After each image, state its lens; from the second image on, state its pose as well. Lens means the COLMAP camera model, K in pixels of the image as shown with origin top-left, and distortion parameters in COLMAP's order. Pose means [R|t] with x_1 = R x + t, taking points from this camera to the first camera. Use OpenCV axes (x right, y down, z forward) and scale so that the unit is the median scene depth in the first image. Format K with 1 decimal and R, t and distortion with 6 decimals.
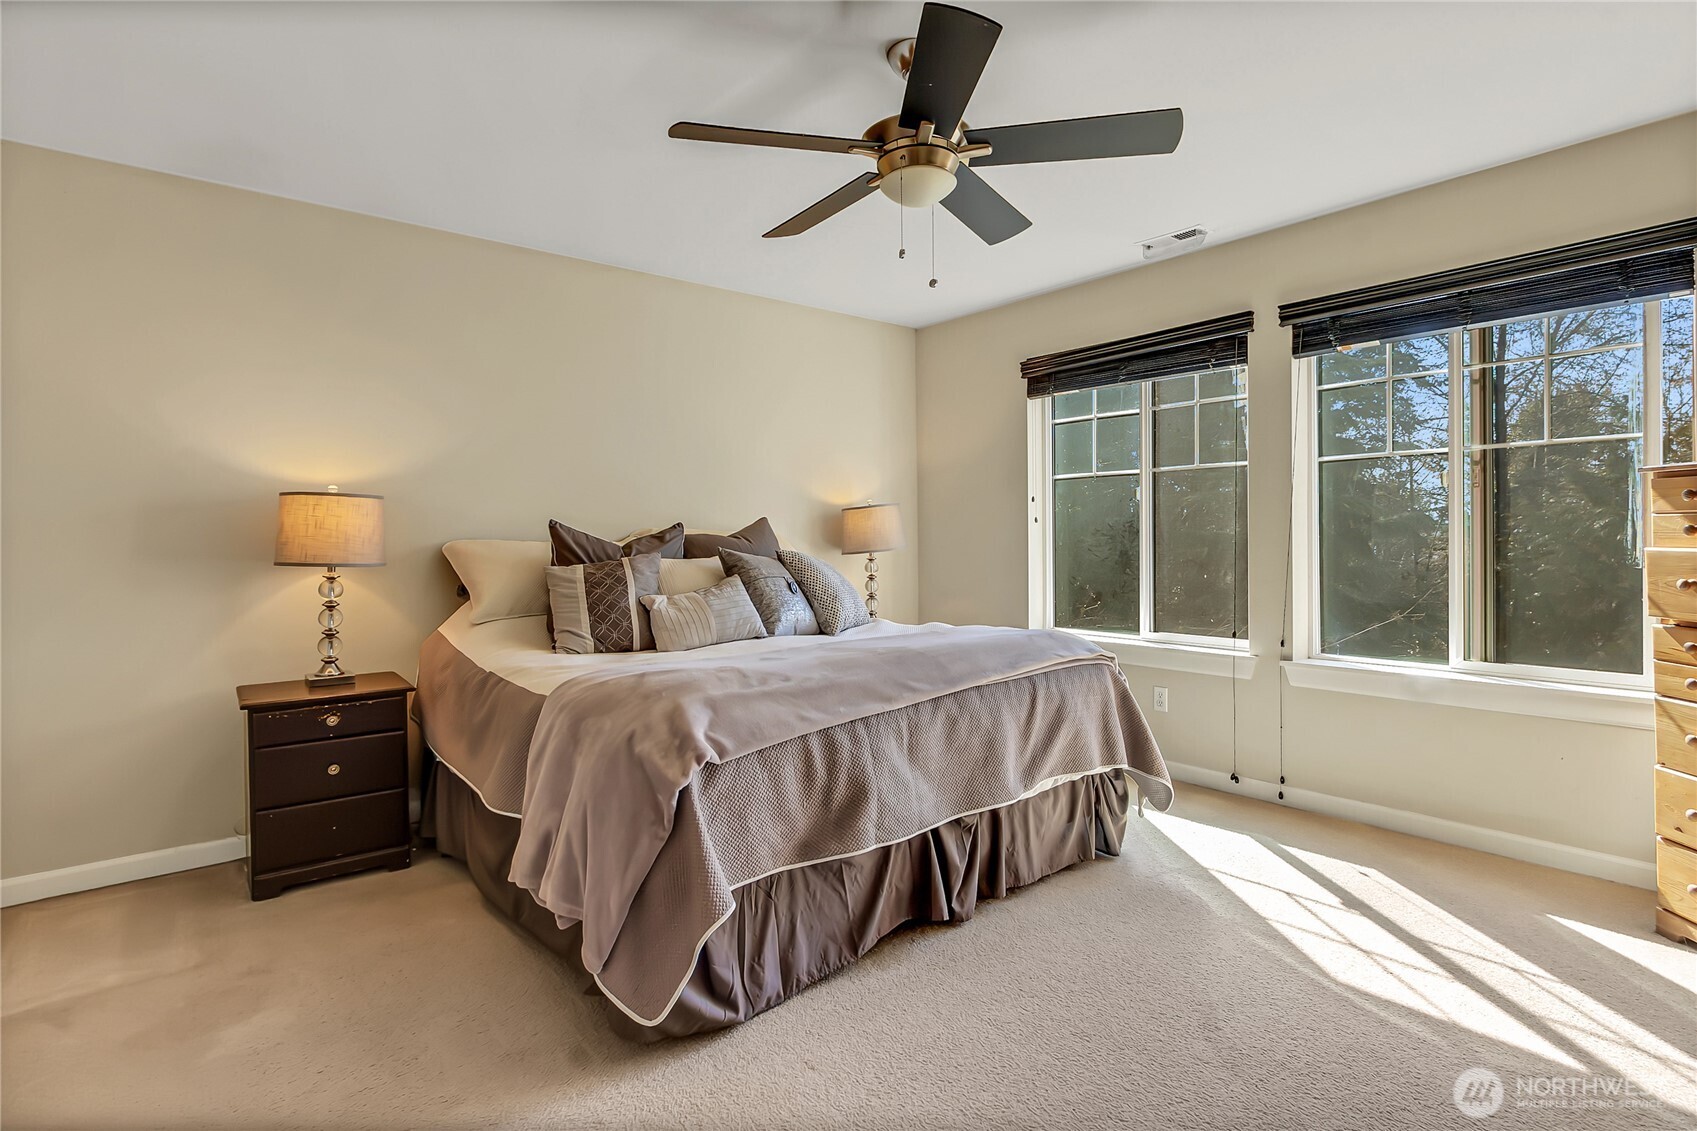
lens RADIAL K [[844.1, 0, 849.8], [0, 844.1, 554.0], [0, 0, 1]] dist [0.002238, -0.000933]
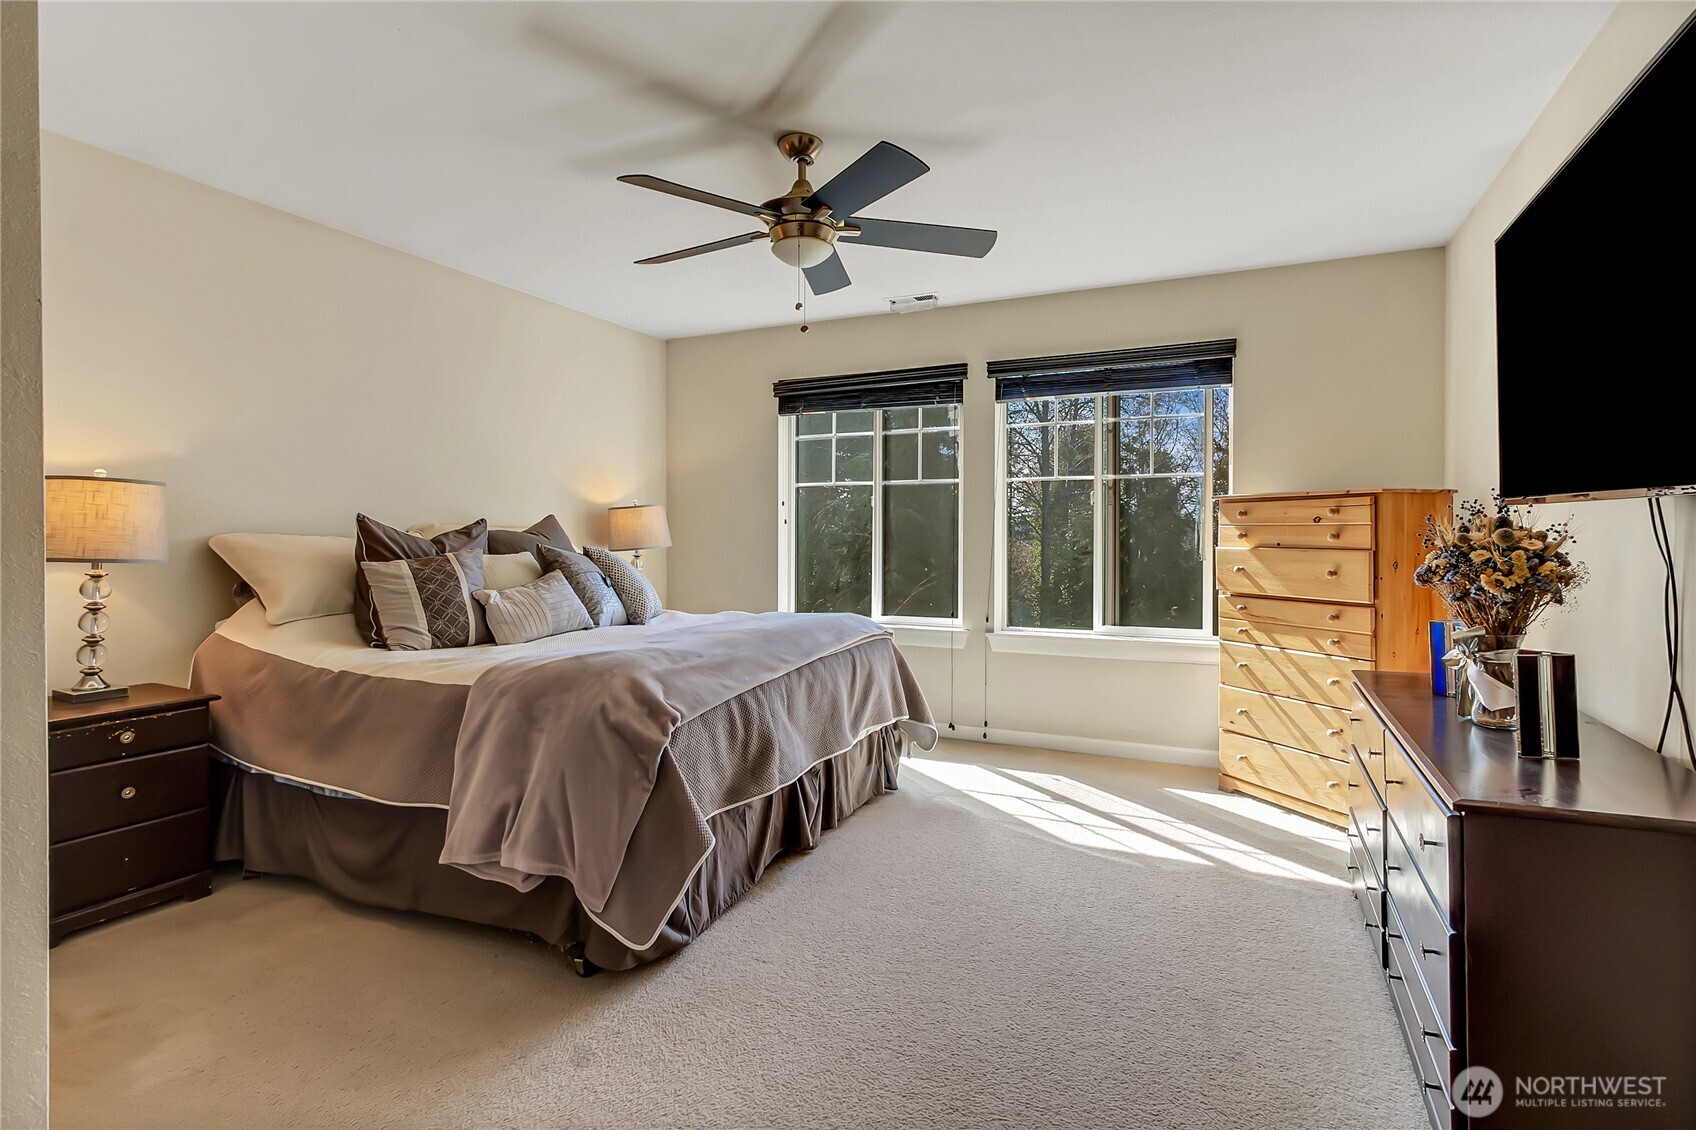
lens RADIAL K [[843.6, 0, 846.0], [0, 843.6, 557.3], [0, 0, 1]] dist [0.002238, -0.000933]
pose [[0.903937, -0.000627, 0.427665, -0.297093], [-0.001320, 0.999990, 0.004256, 0.004723], [-0.427664, -0.004411, 0.903927, -0.109932]]
